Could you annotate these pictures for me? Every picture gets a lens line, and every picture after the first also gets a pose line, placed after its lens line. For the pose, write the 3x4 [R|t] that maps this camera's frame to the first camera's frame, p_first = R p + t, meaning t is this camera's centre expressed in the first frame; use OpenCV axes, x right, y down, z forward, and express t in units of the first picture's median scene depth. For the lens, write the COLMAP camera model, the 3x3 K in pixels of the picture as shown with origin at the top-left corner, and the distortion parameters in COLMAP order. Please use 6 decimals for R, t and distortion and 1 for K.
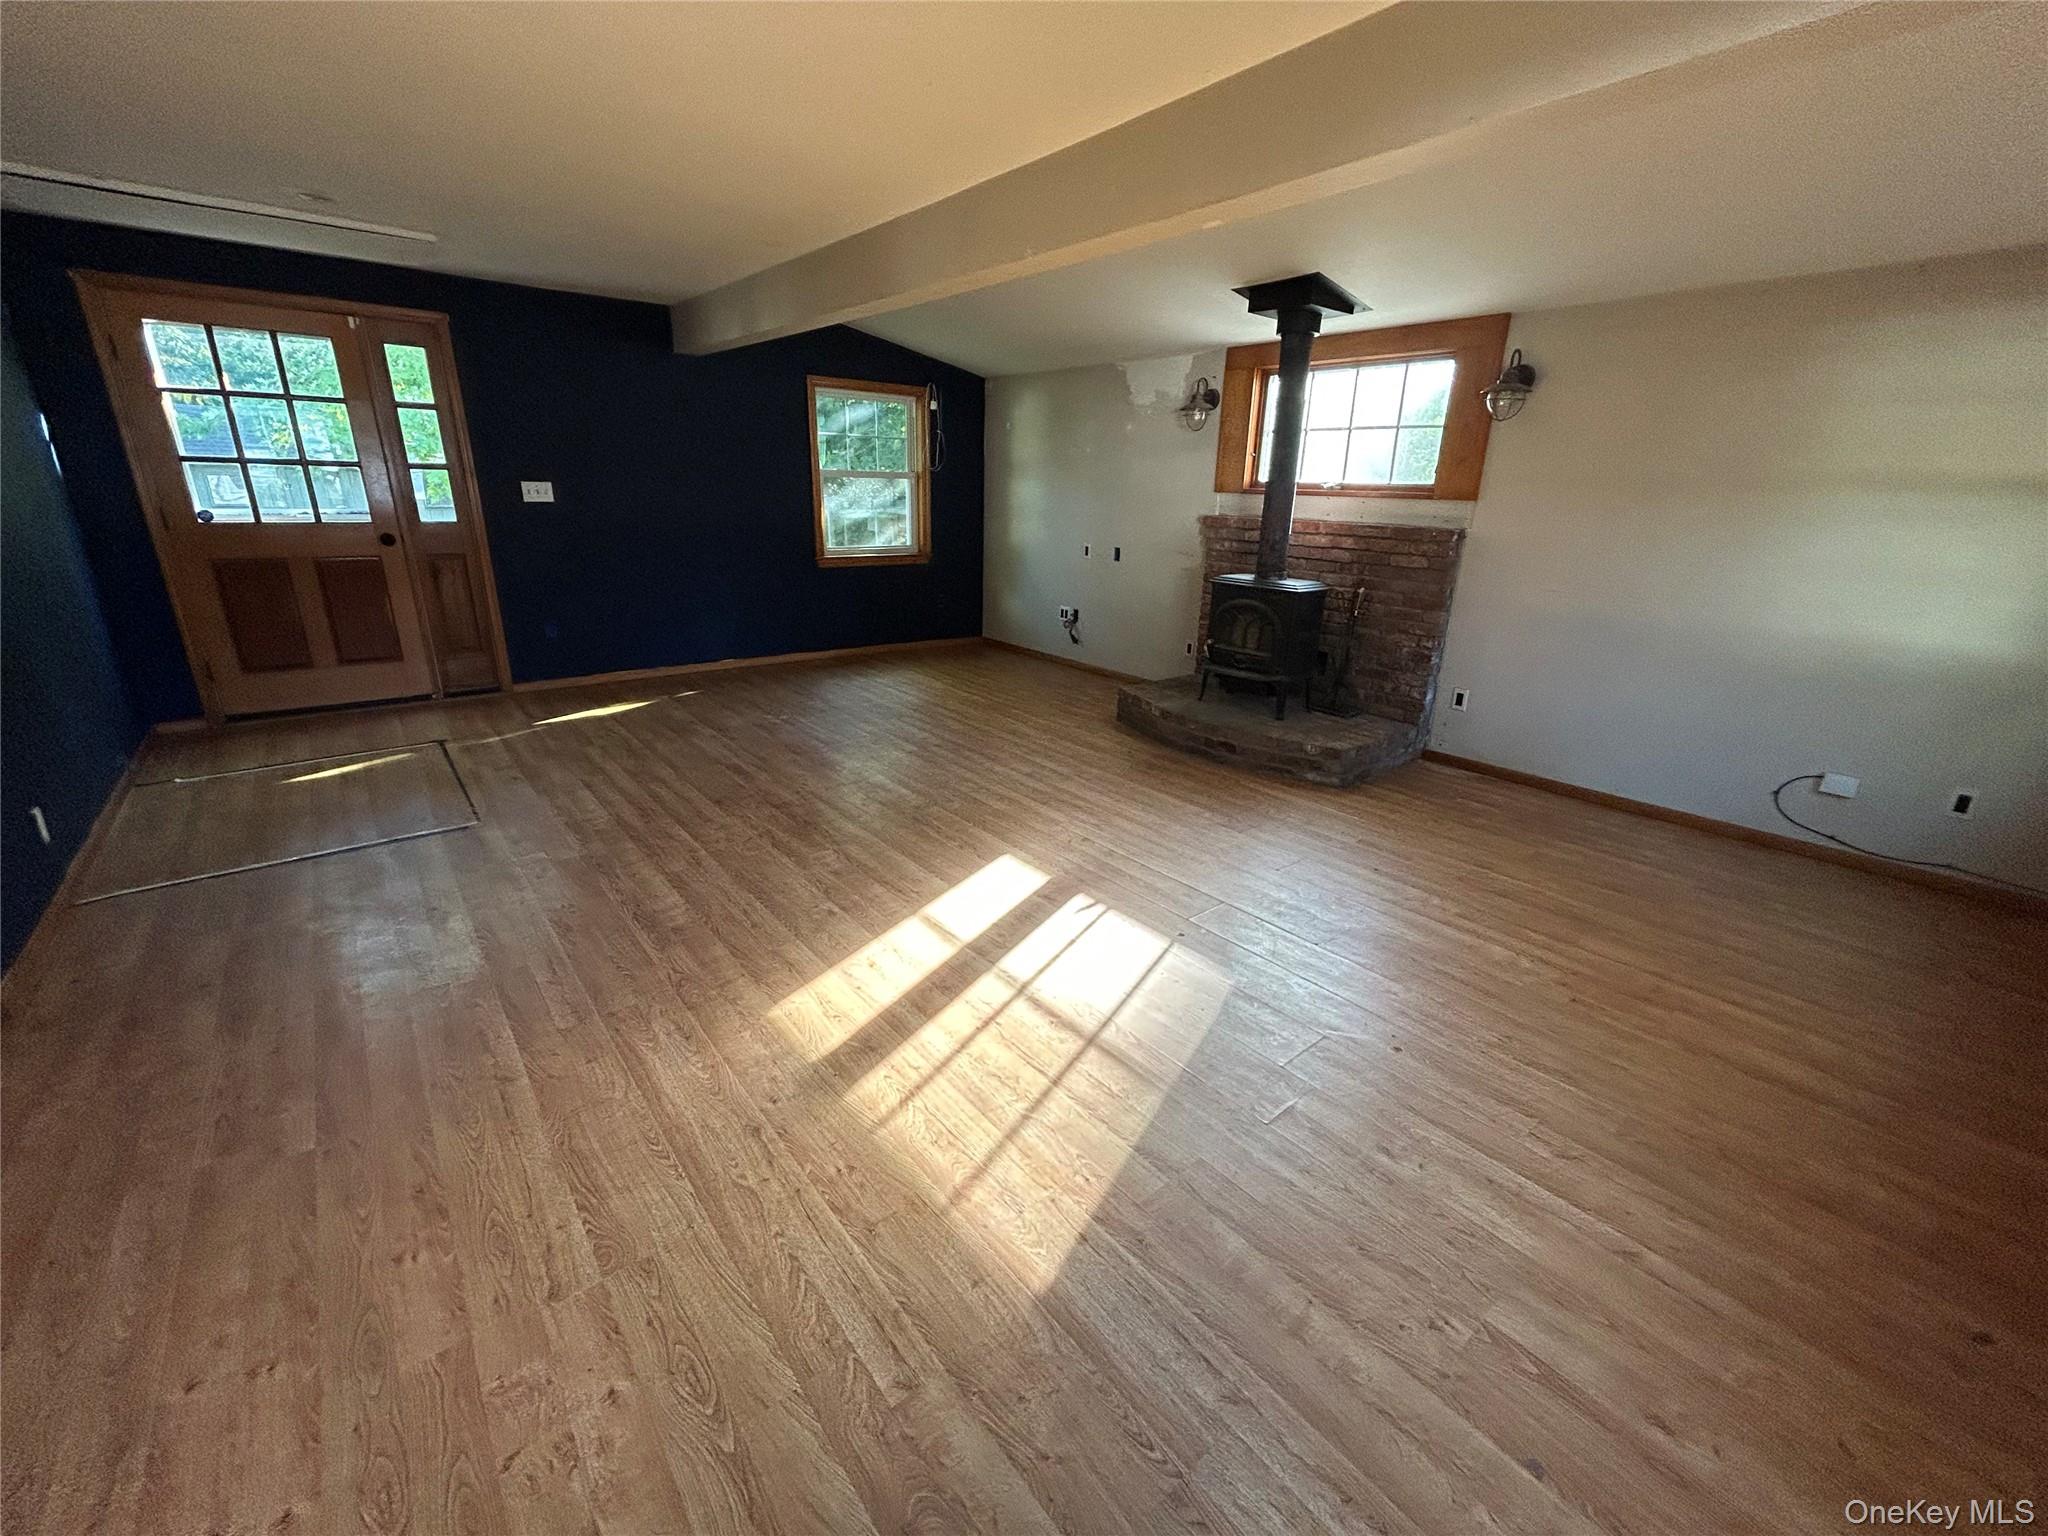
lens RADIAL K [[827.8, 0, 1027.7], [0, 827.8, 764.4], [0, 0, 1]] dist [-0.002999, 0.001553]
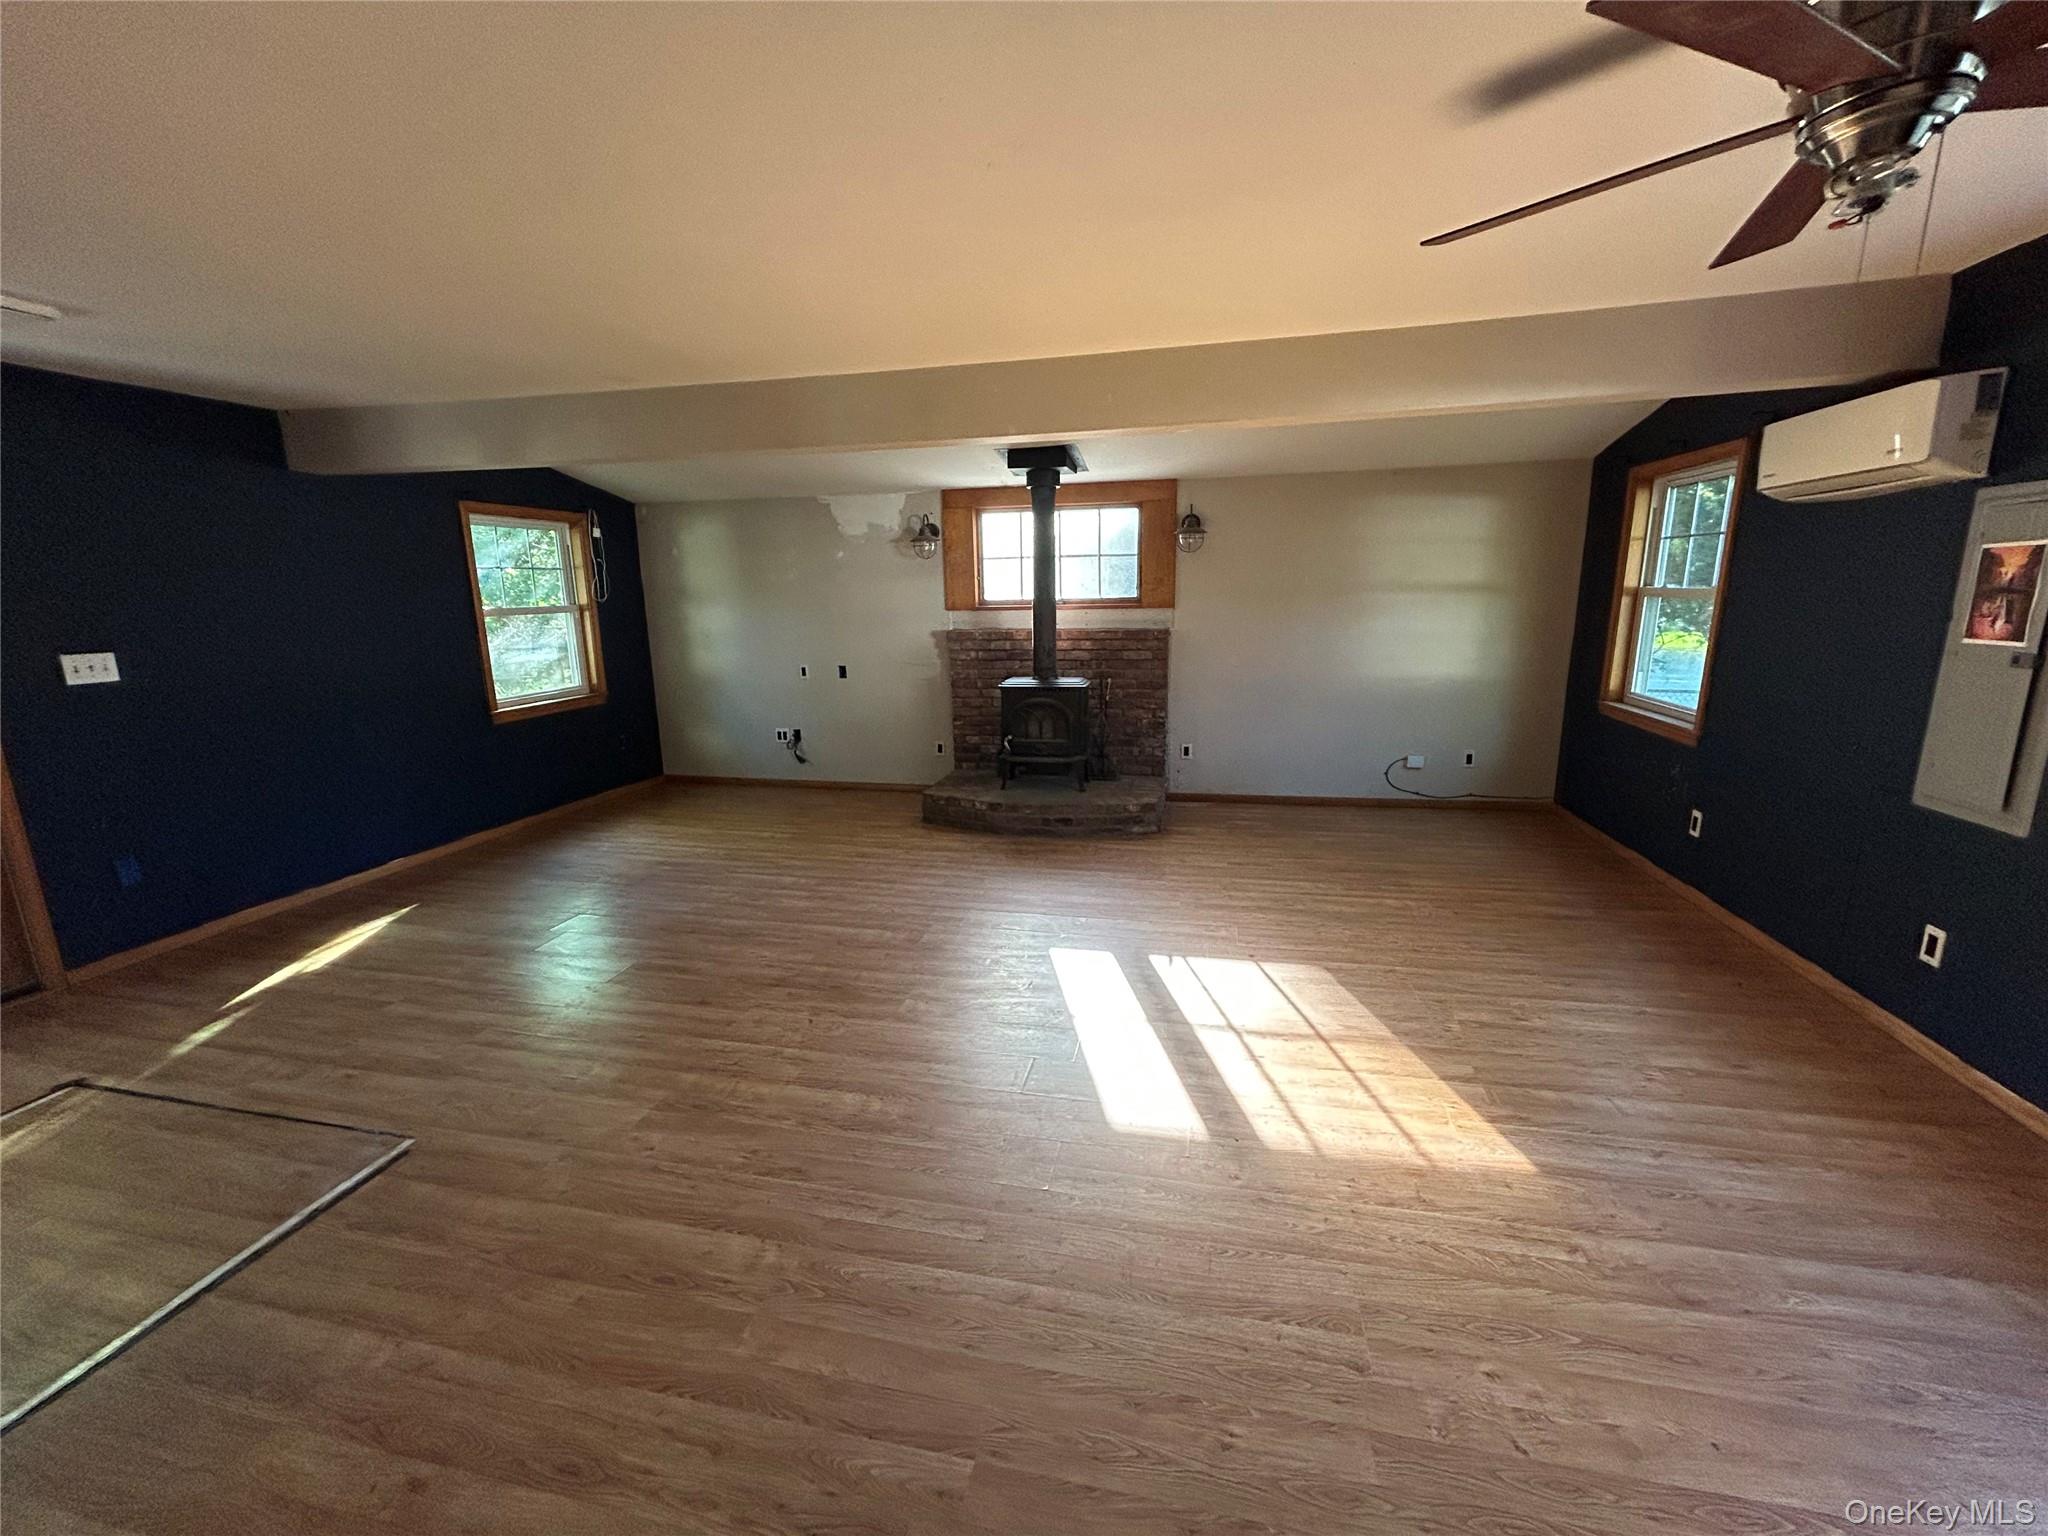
lens RADIAL K [[827.8, 0, 1026.6], [0, 827.8, 766.5], [0, 0, 1]] dist [-0.002999, 0.001553]
pose [[0.787220, -0.168743, 0.593136, -0.503287], [0.233719, 0.971718, -0.033748, -0.073212], [-0.570666, 0.165194, 0.804395, 0.079696]]
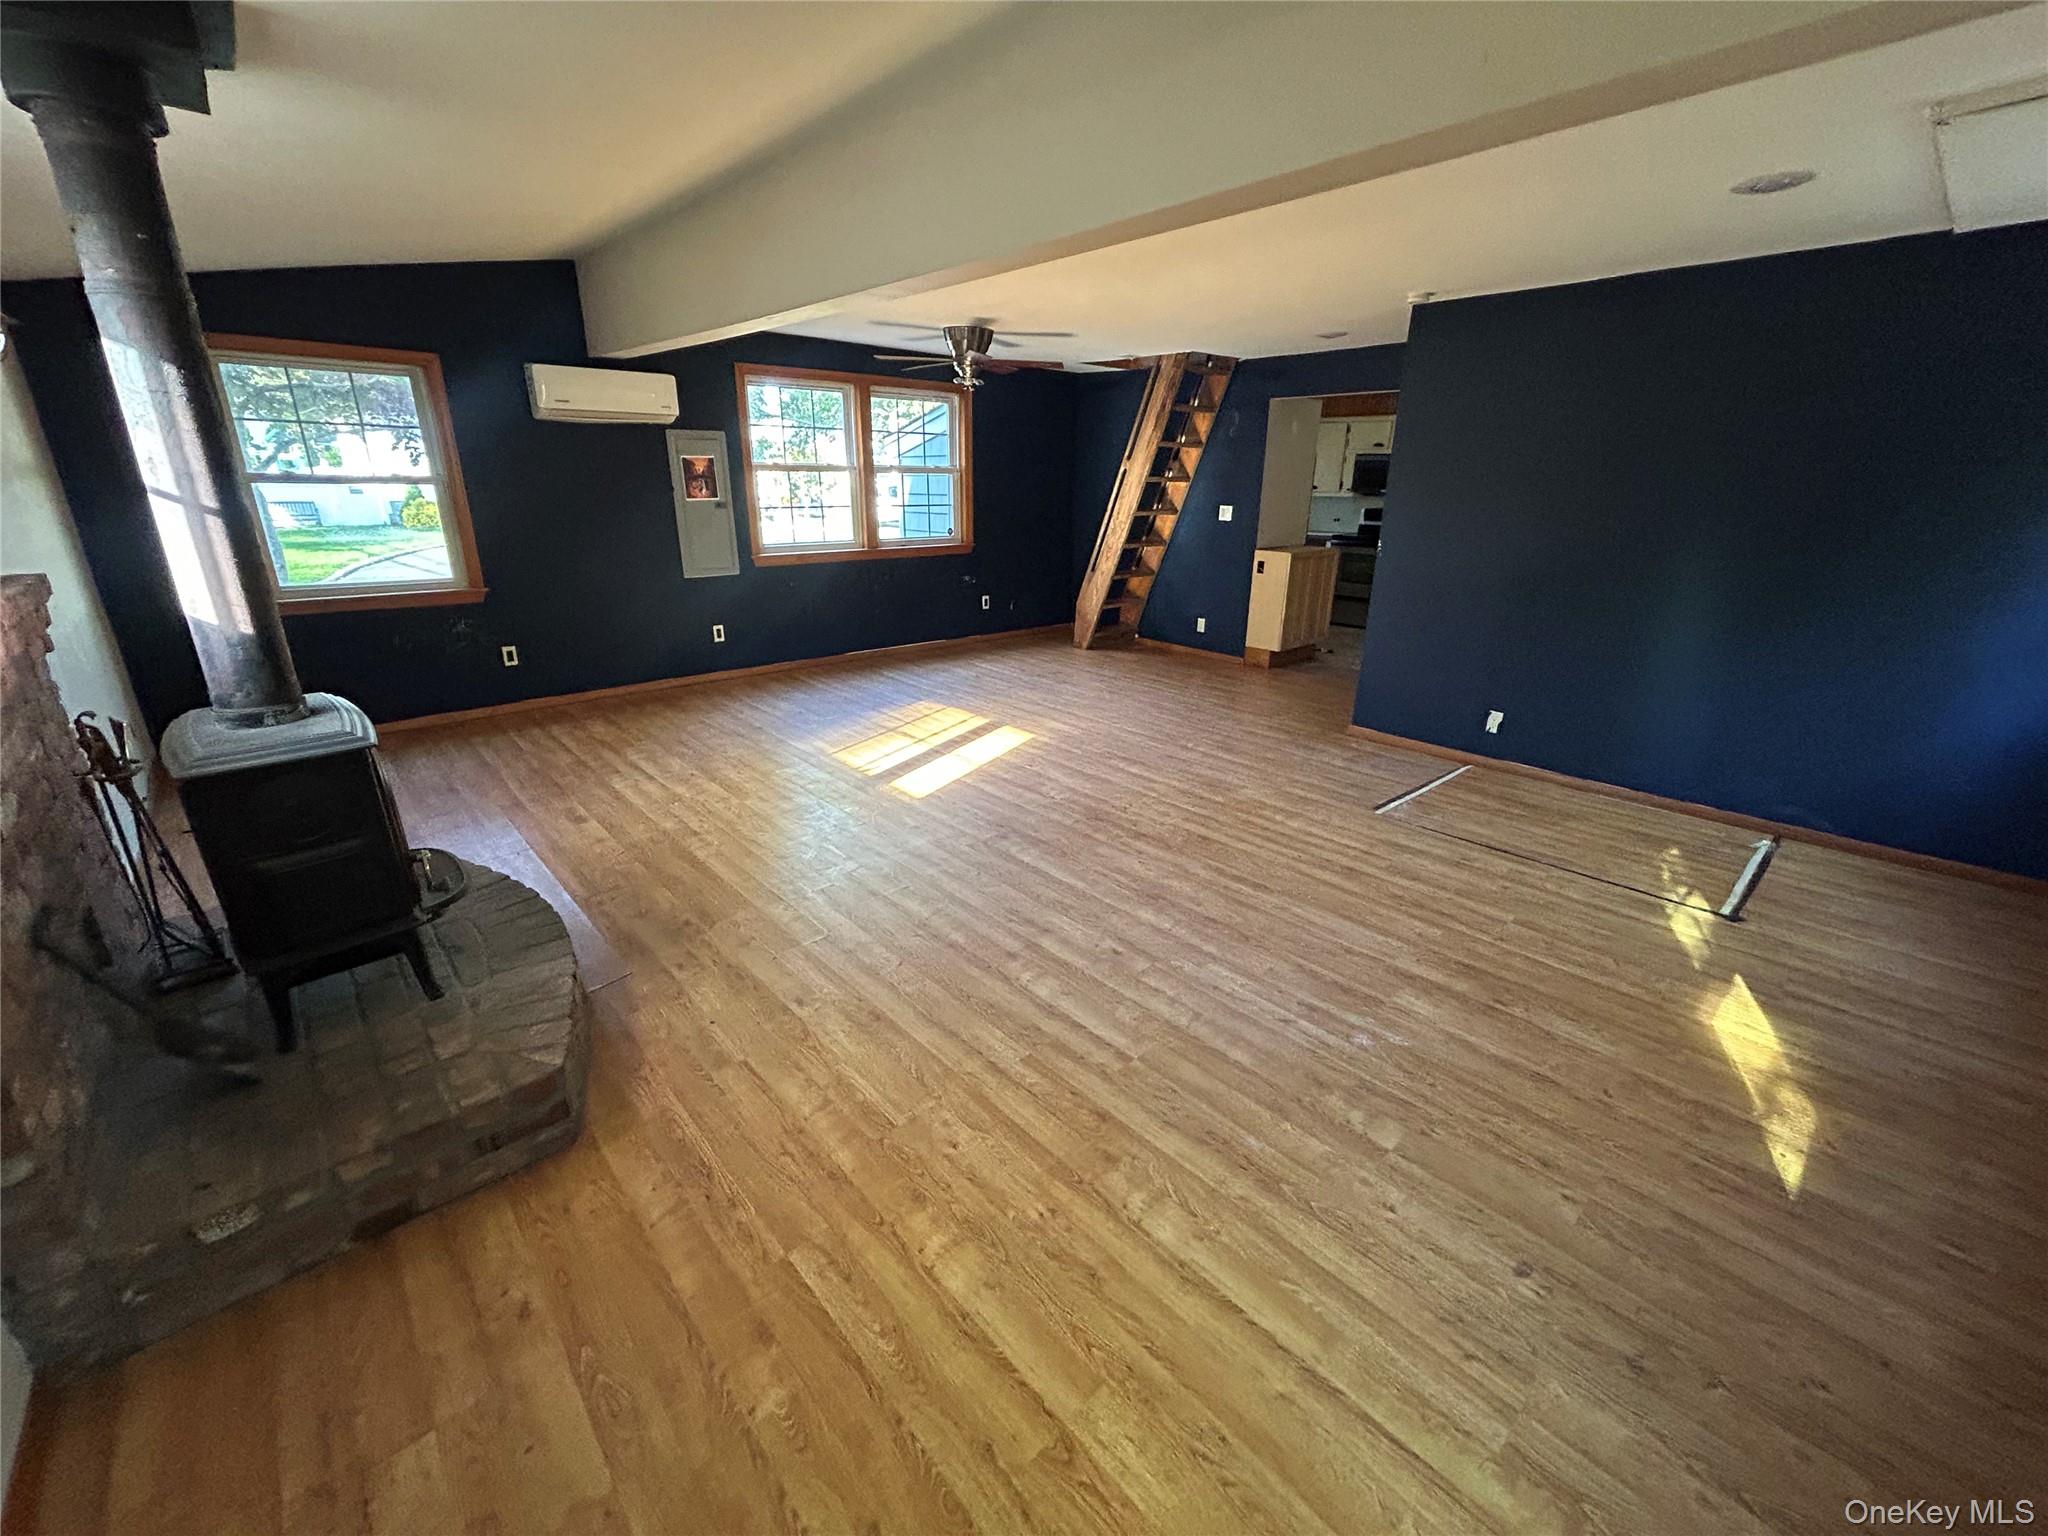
lens RADIAL K [[827.8, 0, 1028.2], [0, 827.8, 771.4], [0, 0, 1]] dist [-0.002999, 0.001553]
pose [[-0.997950, -0.017274, -0.061617, -0.088391], [-0.051934, 0.781193, 0.622125, -0.543996], [0.037388, 0.624050, -0.780489, 1.502549]]
